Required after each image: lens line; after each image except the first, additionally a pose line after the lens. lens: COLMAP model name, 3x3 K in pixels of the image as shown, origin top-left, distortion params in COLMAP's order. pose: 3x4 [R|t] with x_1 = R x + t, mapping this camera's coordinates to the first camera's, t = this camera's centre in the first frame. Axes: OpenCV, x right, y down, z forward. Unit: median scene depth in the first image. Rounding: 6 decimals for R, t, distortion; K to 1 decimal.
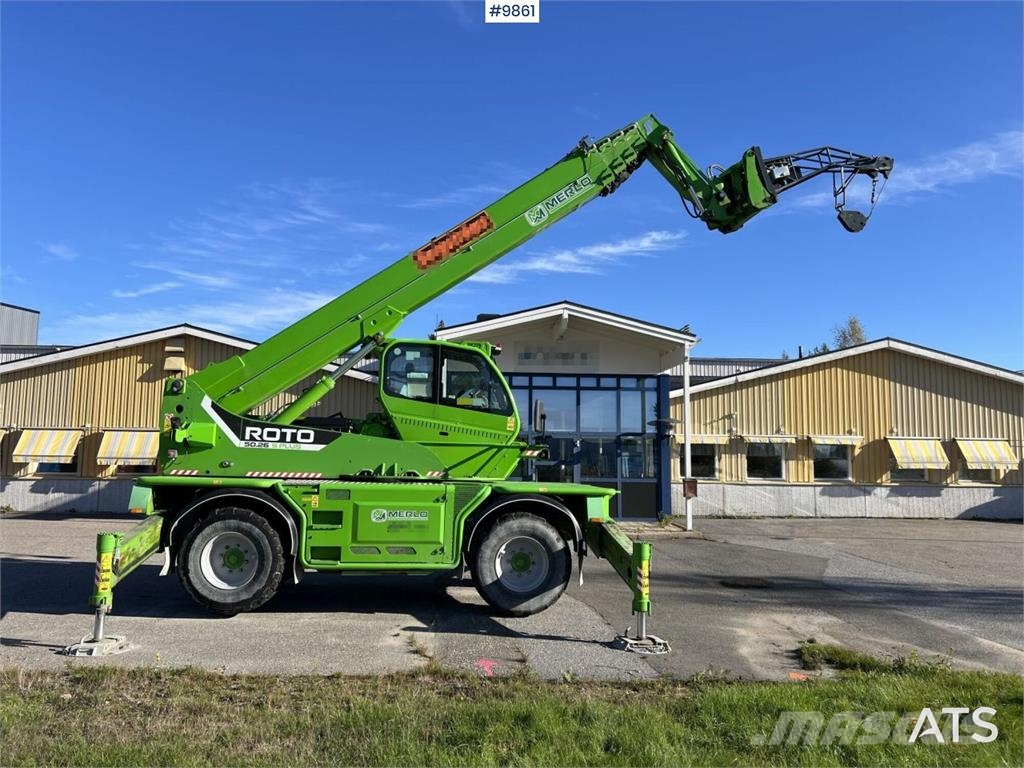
lens RADIAL K [[769.8, 0, 510.8], [0, 769.8, 389.0], [0, 0, 1]] dist [0.068369, -0.084239]
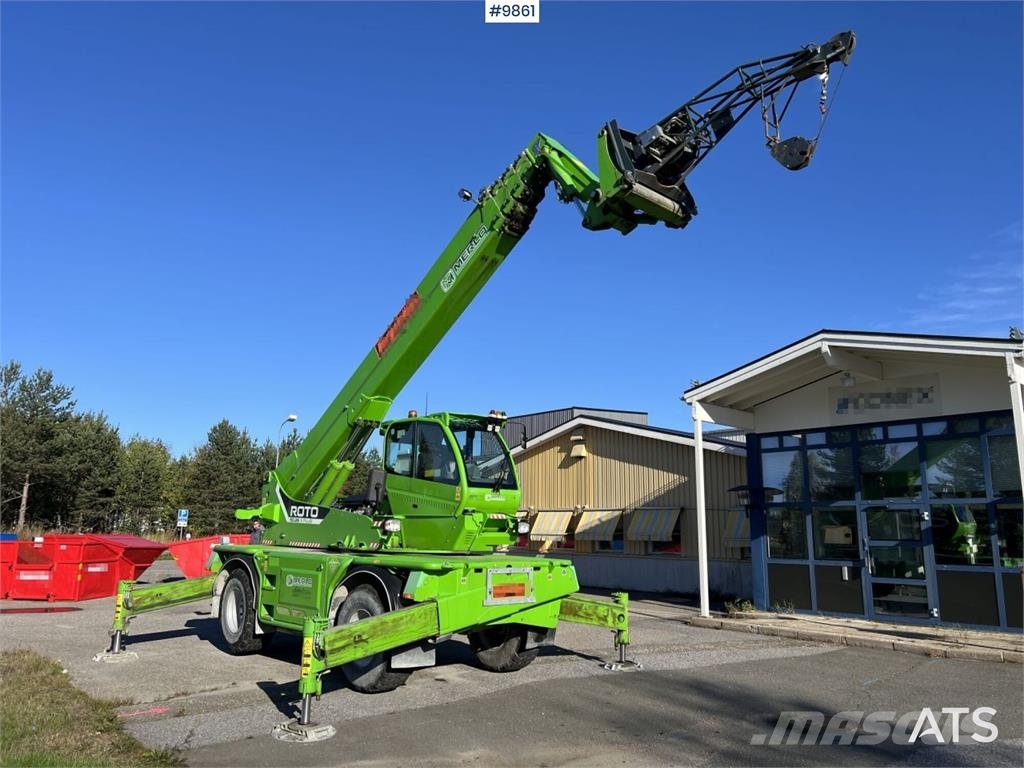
lens RADIAL K [[772.2, 0, 509.4], [0, 772.2, 384.7], [0, 0, 1]] dist [0.065502, -0.071535]
pose [[0.606793, -0.153010, -0.779994, 0.895376], [0.066986, 0.987650, -0.141635, 0.056524], [0.792032, 0.033695, 0.609548, 0.495631]]
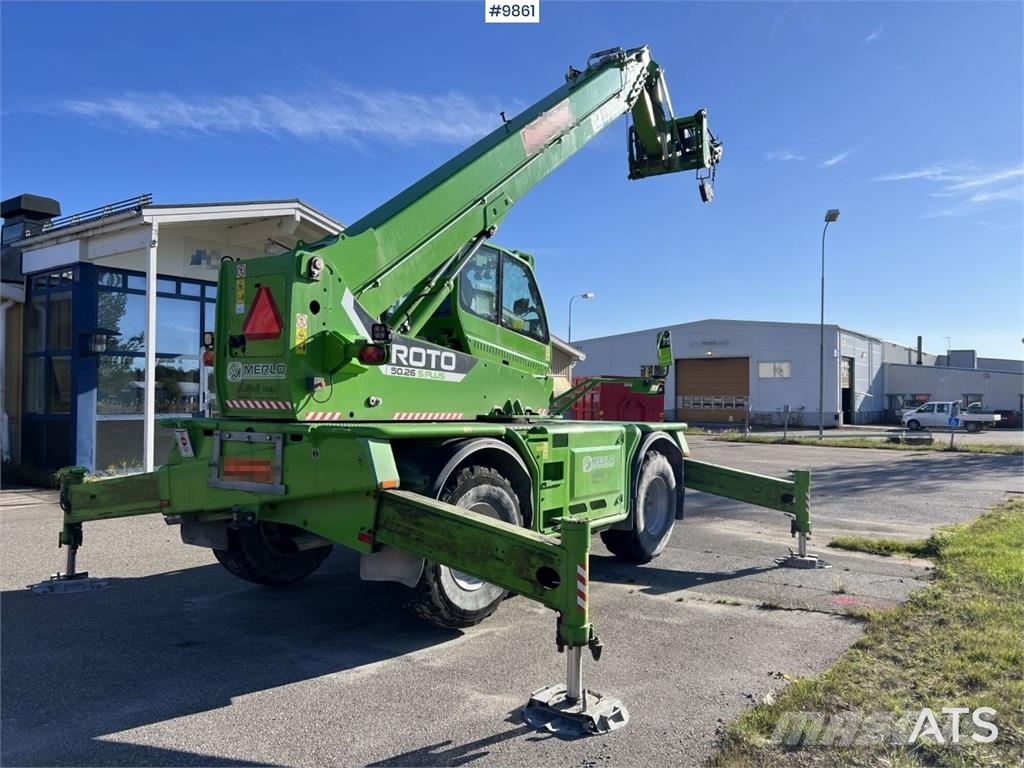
lens RADIAL K [[769.8, 0, 510.8], [0, 769.8, 389.0], [0, 0, 1]] dist [0.068369, -0.084239]
pose [[0.648887, 0.002191, 0.760881, -0.759083], [-0.071496, 0.995747, 0.058106, 0.041594], [-0.757518, -0.092104, 0.646284, 0.504454]]
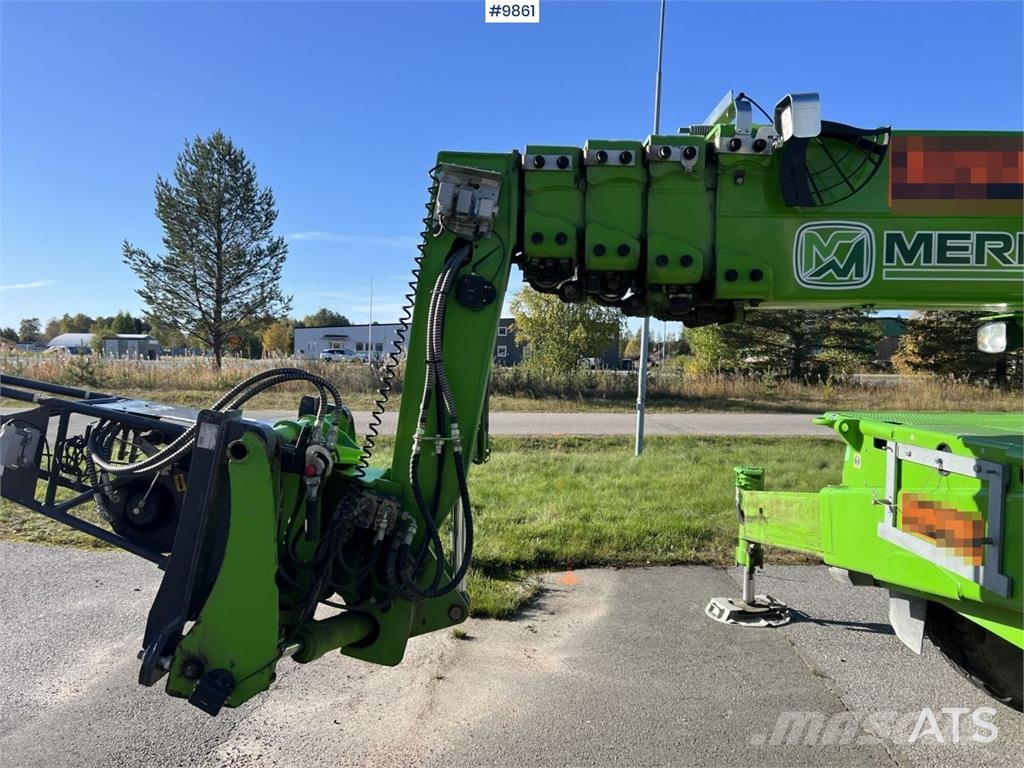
lens RADIAL K [[769.8, 0, 510.8], [0, 769.8, 389.0], [0, 0, 1]] dist [0.068369, -0.084239]
pose [[-0.992519, -0.042243, 0.114552, 0.250225], [-0.048596, 0.997398, -0.053248, 0.143376], [-0.112004, -0.058417, -0.991989, 1.397606]]
